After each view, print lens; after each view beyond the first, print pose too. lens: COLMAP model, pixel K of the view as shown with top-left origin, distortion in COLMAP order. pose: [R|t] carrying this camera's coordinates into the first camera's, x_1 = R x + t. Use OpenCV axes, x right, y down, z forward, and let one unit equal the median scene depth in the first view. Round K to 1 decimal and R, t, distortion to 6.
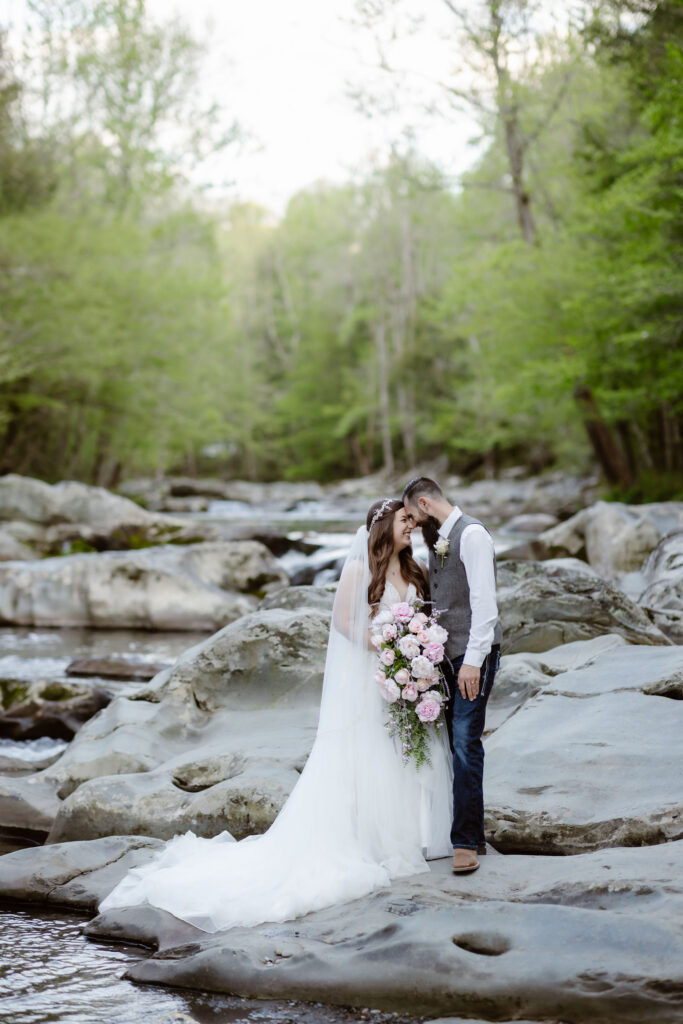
lens RADIAL K [[2390.7, 0, 316.5], [0, 2390.7, 522.4], [0, 0, 1]] dist [0.107523, 0.000000]
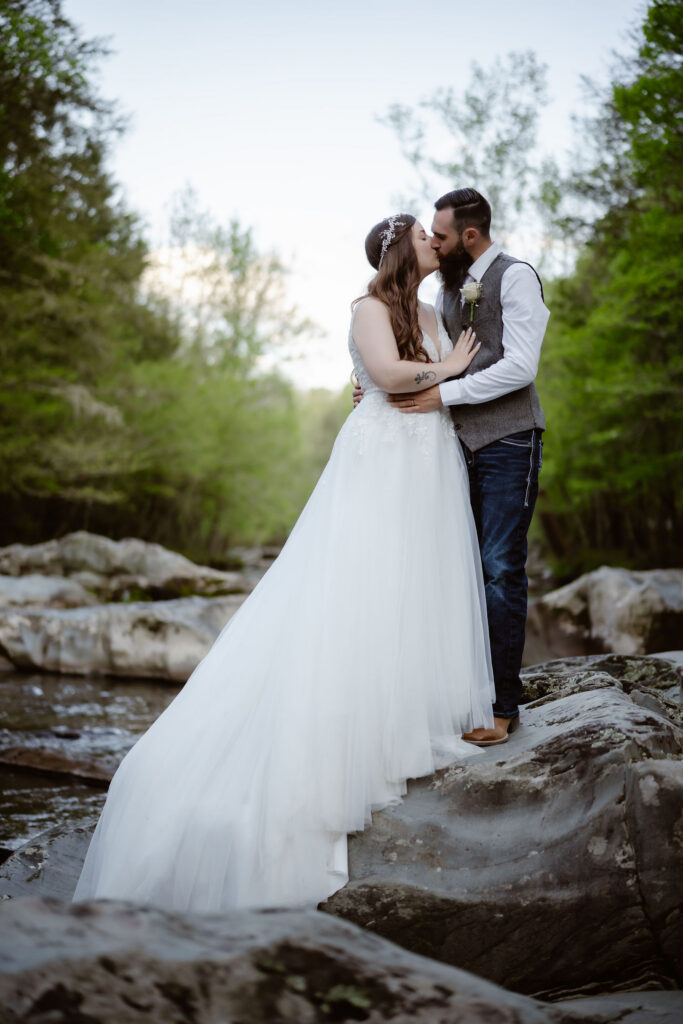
lens RADIAL K [[1385.3, 0, 345.7], [0, 1385.3, 511.4], [0, 0, 1]] dist [0.062539, 0.000000]
pose [[0.999622, 0.025466, -0.010398, 0.009996], [-0.025936, 0.998515, -0.047916, -0.000790], [0.009162, 0.048168, 0.998797, 0.395843]]
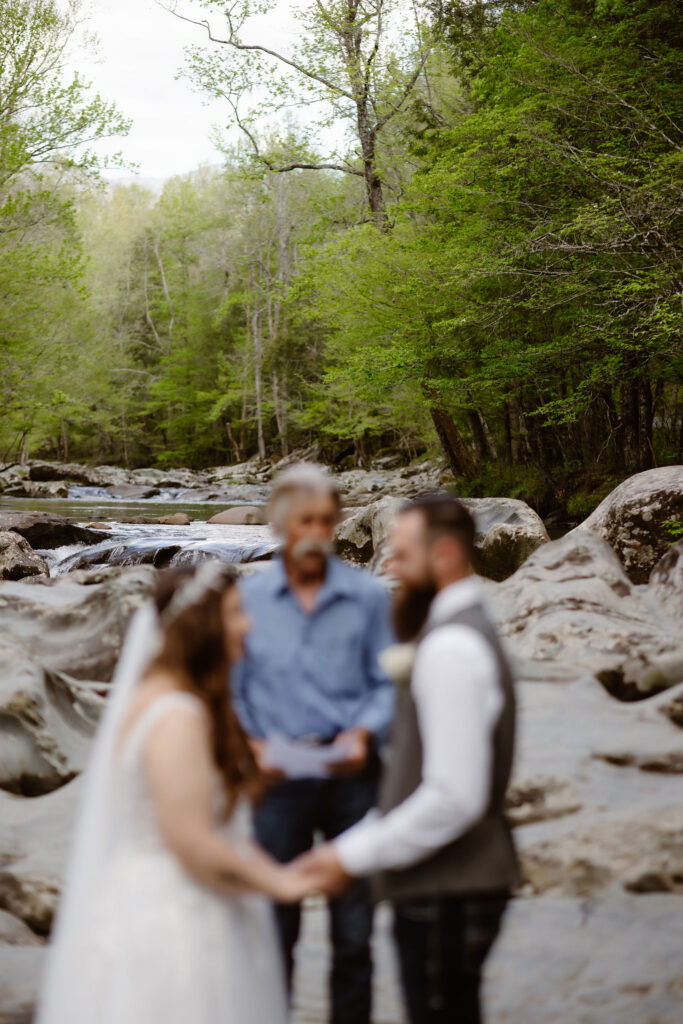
lens RADIAL K [[2390.7, 0, 285.5], [0, 2390.7, 425.3], [0, 0, 1]] dist [0.107523, 0.000000]
pose [[0.999343, 0.017134, 0.031944, 0.050244], [-0.016024, 0.999270, -0.034681, -0.002695], [-0.032514, 0.034146, 0.998888, 0.069750]]
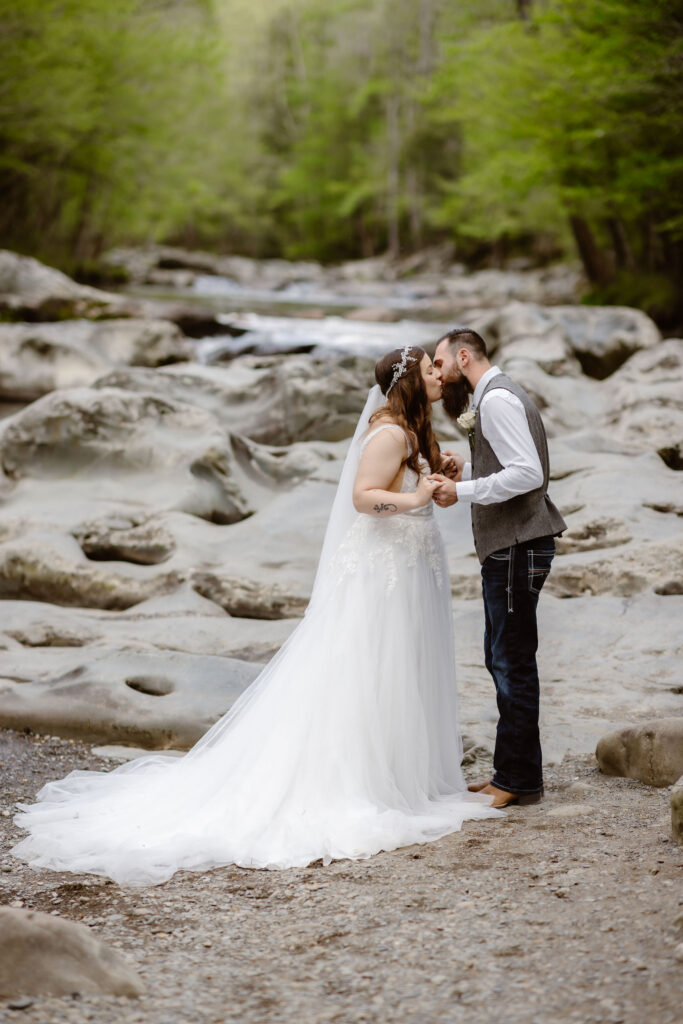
lens RADIAL K [[2499.7, 0, 318.4], [0, 2499.7, 527.3], [0, 0, 1]] dist [0.101726, 0.000000]
pose [[0.998430, 0.056013, -0.000858, 0.043993], [-0.055714, 0.994455, 0.089191, -0.003634], [0.005849, -0.089003, 0.996014, -0.057551]]
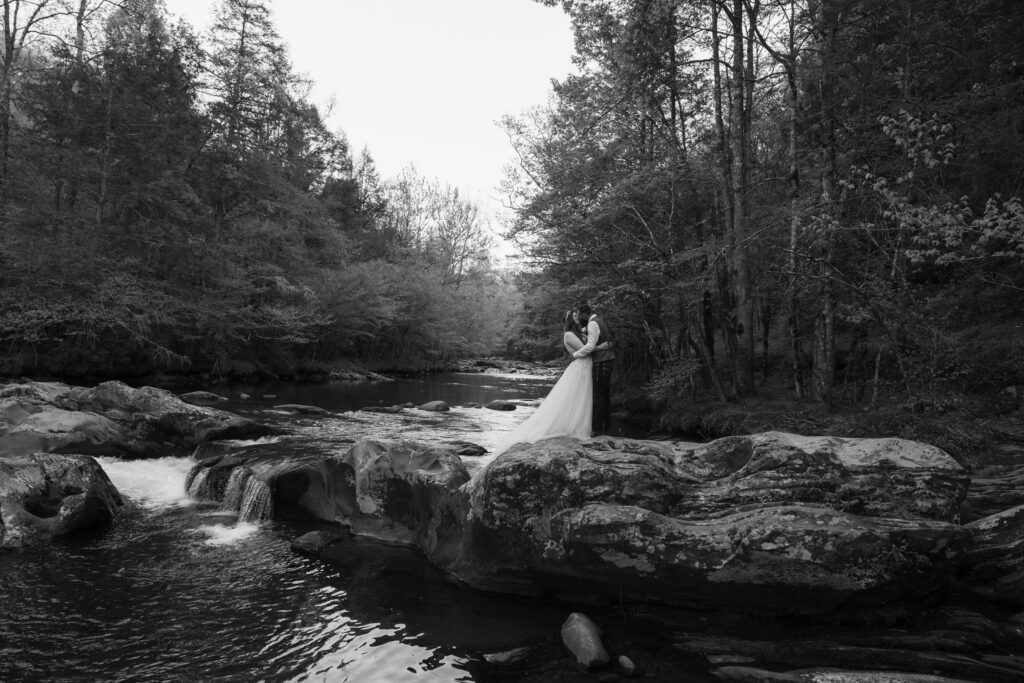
lens RADIAL K [[686.7, 0, 514.2], [0, 686.7, 343.8], [0, 0, 1]] dist [-0.011111, 0.011826]
pose [[0.995972, 0.034464, -0.082779, 0.233874], [-0.037239, 0.998787, -0.032213, -0.049475], [0.081568, 0.035166, 0.996047, 0.665252]]
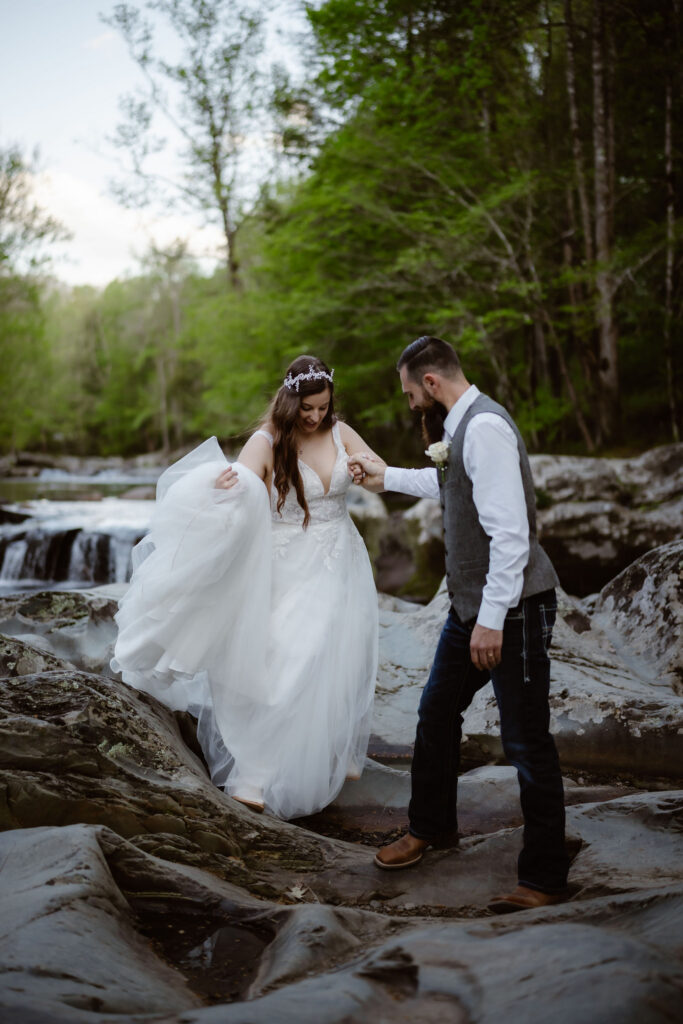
lens RADIAL K [[1385.3, 0, 337.8], [0, 1385.3, 500.0], [0, 0, 1]] dist [0.062539, 0.000000]
pose [[0.989711, -0.001711, 0.143067, 0.066049], [-0.000409, 0.999891, 0.014792, -0.010331], [-0.143077, -0.014699, 0.989602, 0.353384]]
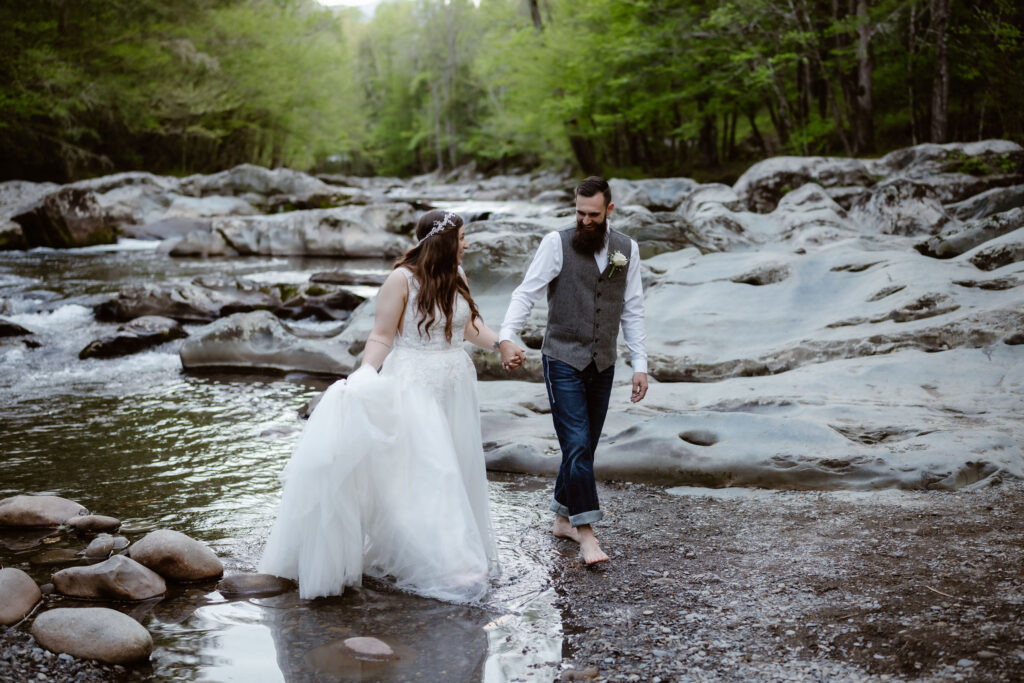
lens RADIAL K [[1385.3, 0, 503.7], [0, 1385.3, 347.1], [0, 0, 1]] dist [0.062539, 0.000000]
pose [[0.996646, -0.011242, 0.081054, -0.037315], [0.002782, 0.994599, 0.103752, 0.008011], [-0.081782, -0.103178, 0.991295, 0.043953]]
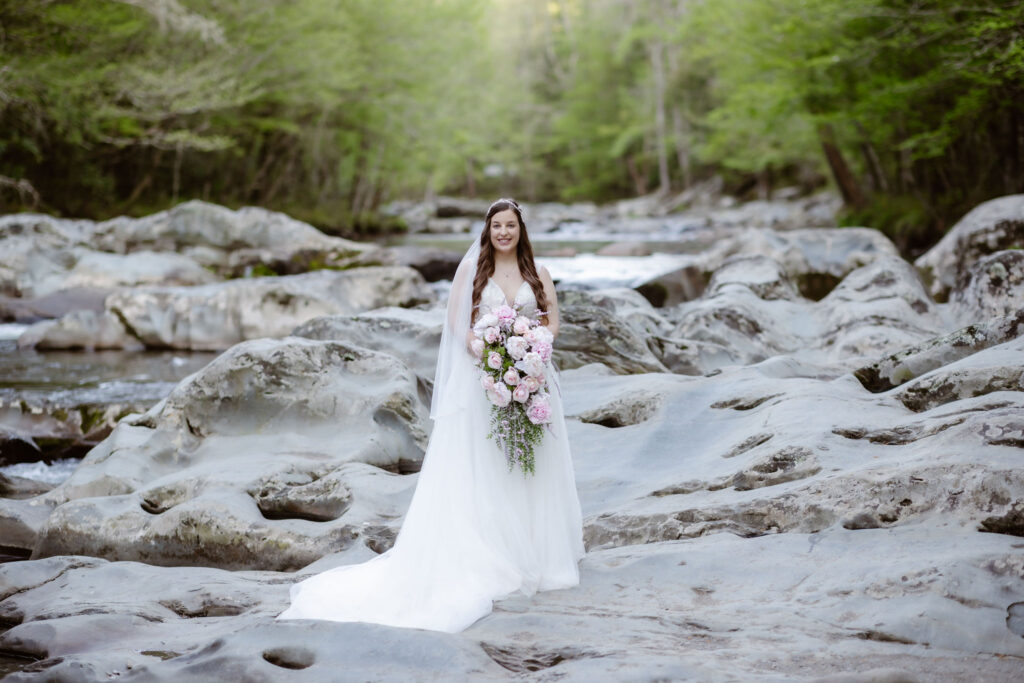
lens RADIAL K [[2390.7, 0, 484.7], [0, 2390.7, 312.9], [0, 0, 1]] dist [0.107523, 0.000000]
pose [[0.998460, 0.000659, -0.055472, 0.064468], [0.000995, 0.999556, 0.029794, -0.002866], [0.055467, -0.029803, 0.998016, -0.016325]]
